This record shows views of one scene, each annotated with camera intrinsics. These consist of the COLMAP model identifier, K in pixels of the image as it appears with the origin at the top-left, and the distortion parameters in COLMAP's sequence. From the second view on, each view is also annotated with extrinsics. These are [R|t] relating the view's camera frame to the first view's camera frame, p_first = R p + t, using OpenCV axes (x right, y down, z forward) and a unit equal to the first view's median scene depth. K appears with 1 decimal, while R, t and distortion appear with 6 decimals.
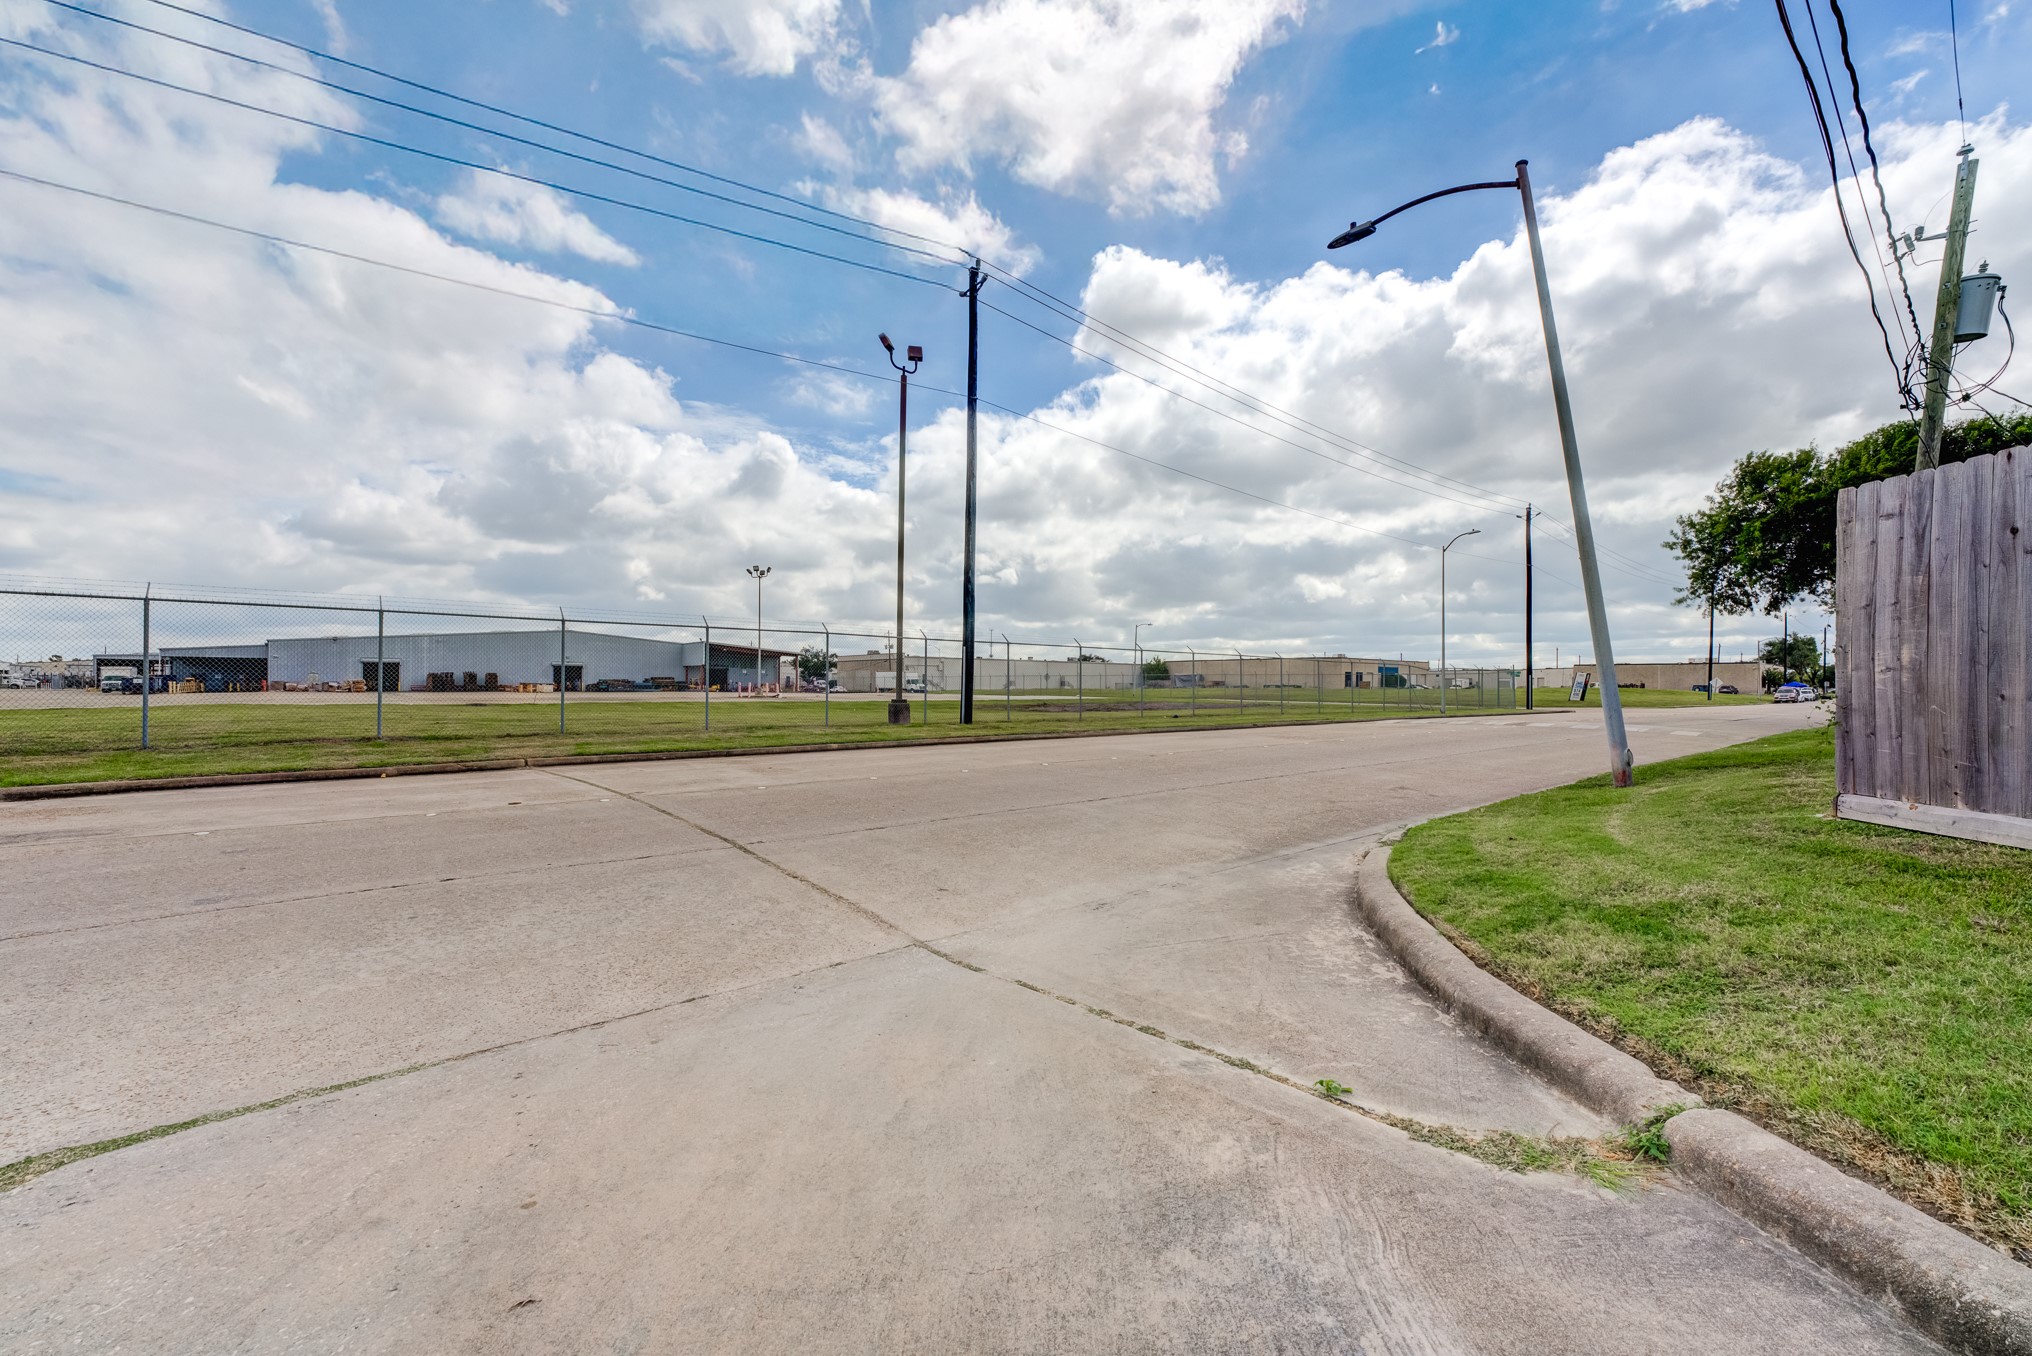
lens RADIAL K [[811.0, 0, 1019.4], [0, 811.0, 683.4], [0, 0, 1]] dist [-0.002612, 0.001083]
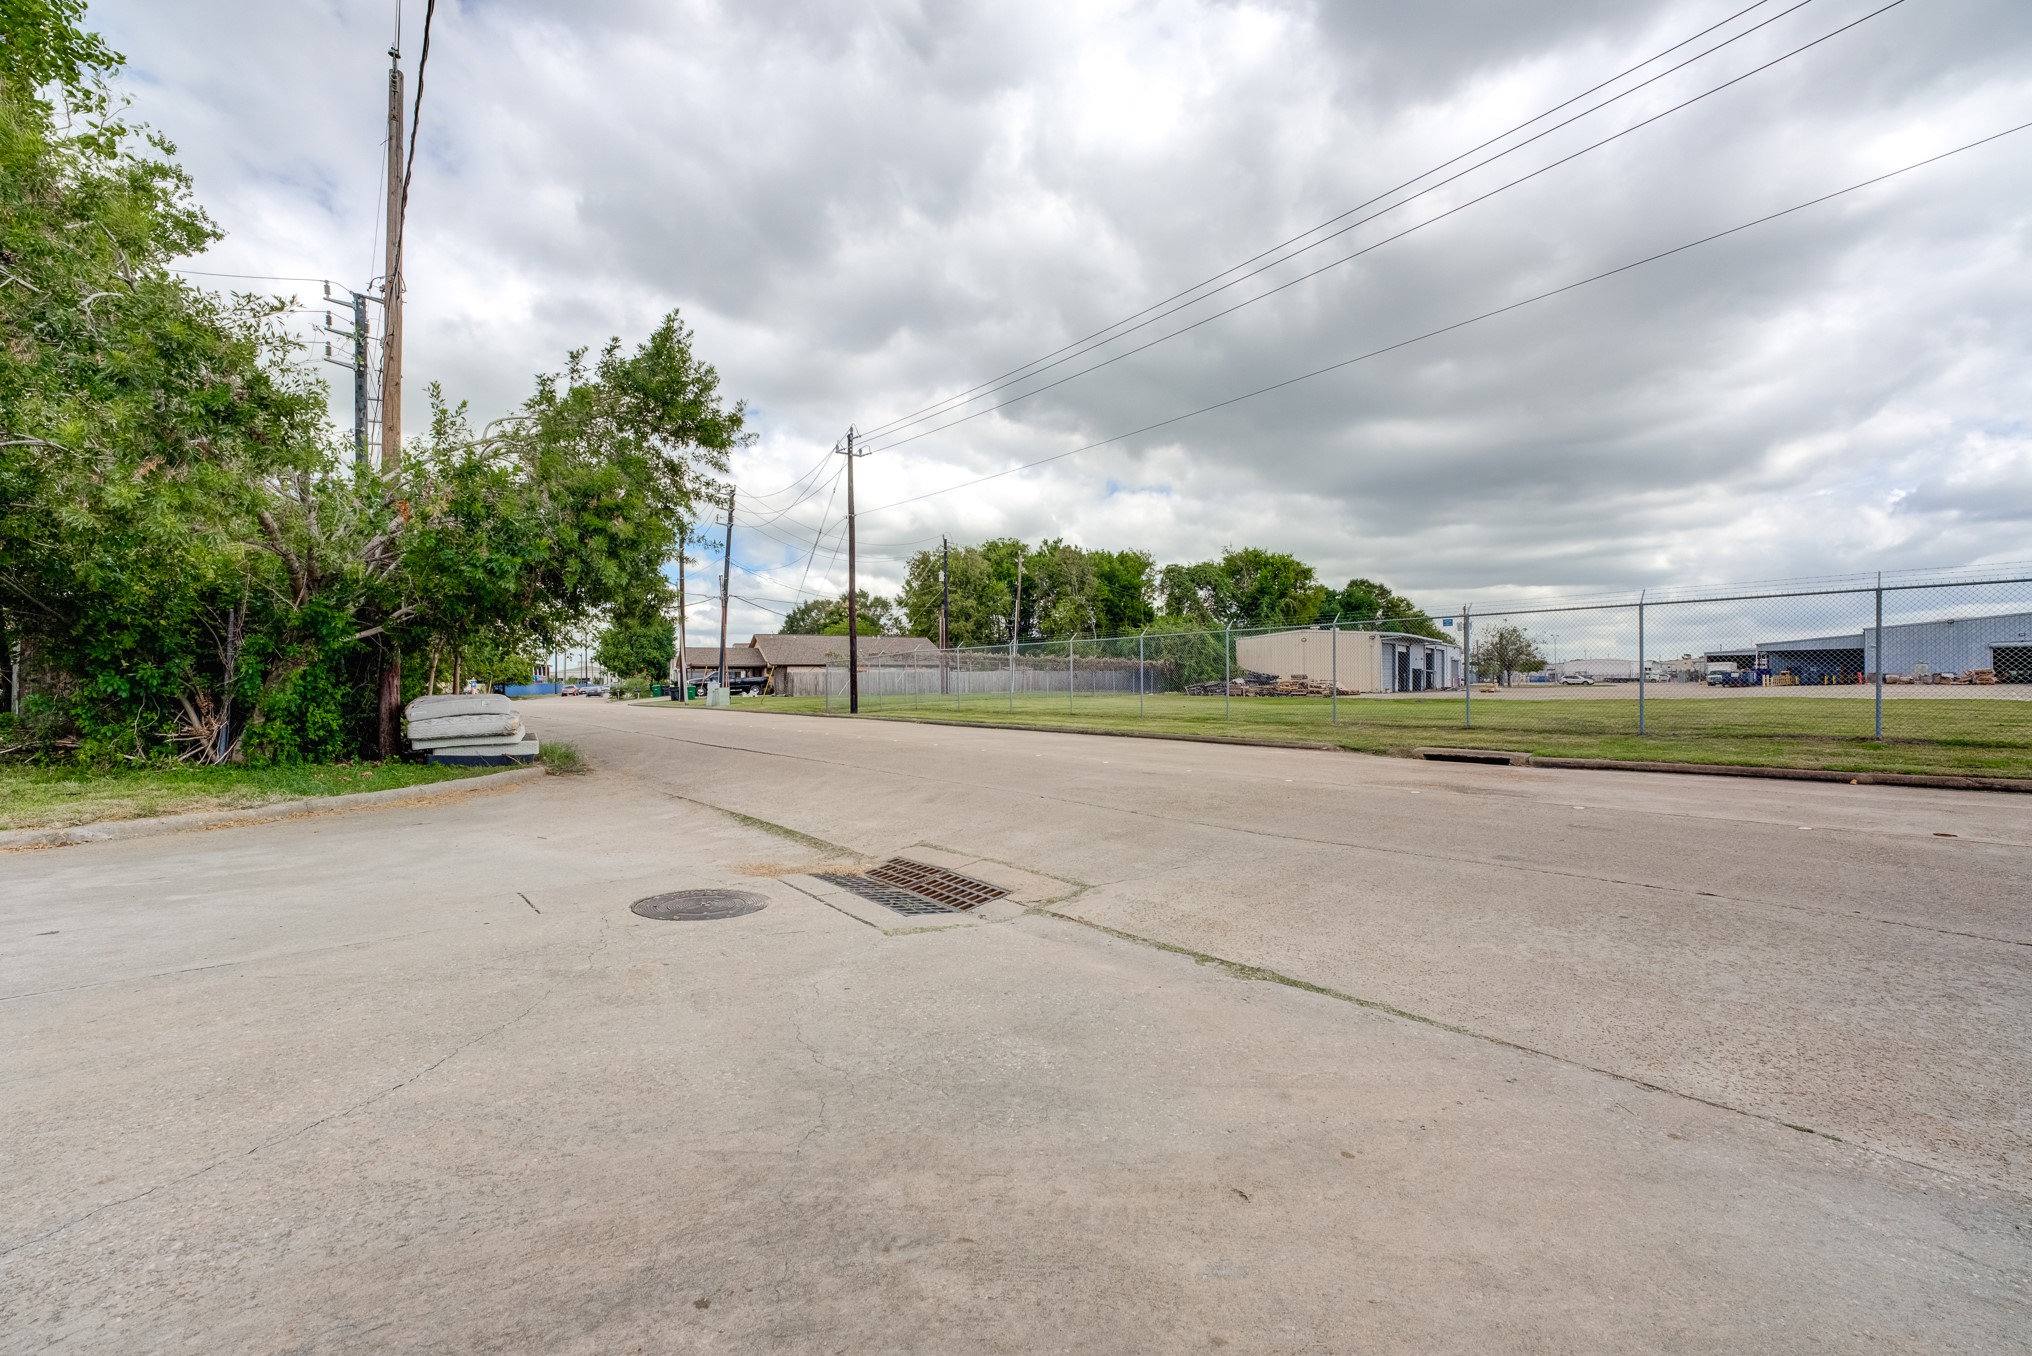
lens RADIAL K [[811.0, 0, 1001.2], [0, 811.0, 675.3], [0, 0, 1]] dist [-0.002612, 0.001083]
pose [[0.001315, -0.014510, -0.999894, 0.263235], [0.013496, 0.999804, -0.014491, 0.000419], [0.999908, -0.013475, 0.001511, 0.278424]]
